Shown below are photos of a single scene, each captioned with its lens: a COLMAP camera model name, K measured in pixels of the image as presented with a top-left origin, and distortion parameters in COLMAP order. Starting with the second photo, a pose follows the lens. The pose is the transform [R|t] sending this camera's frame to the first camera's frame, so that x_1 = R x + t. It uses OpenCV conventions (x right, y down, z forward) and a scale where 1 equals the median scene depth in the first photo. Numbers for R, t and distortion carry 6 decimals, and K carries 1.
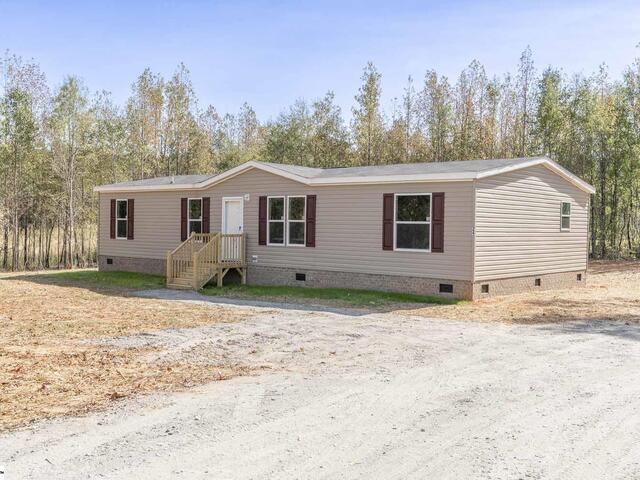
lens RADIAL K [[681.5, 0, 320.0], [0, 681.5, 240.0], [0, 0, 1]] dist [-0.000128, -0.000223]
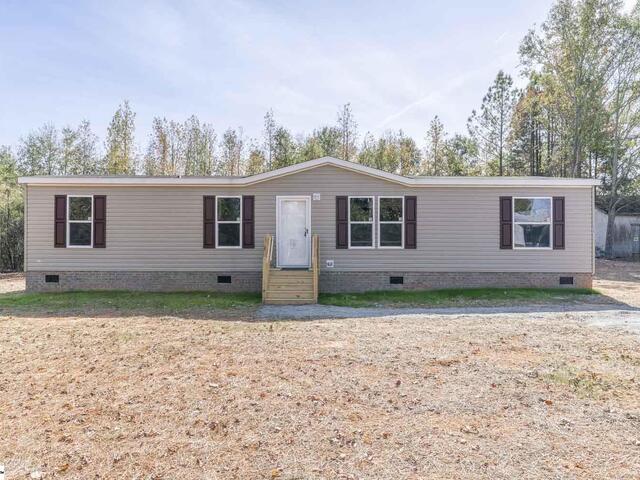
lens RADIAL K [[528.8, 0, 320.0], [0, 528.8, 240.0], [0, 0, 1]] dist [0.000689, 0.001093]
pose [[0.774239, -0.029514, 0.632205, -0.554391], [0.022525, 0.999564, 0.019077, -0.018652], [-0.632493, -0.000530, 0.774566, 0.458731]]
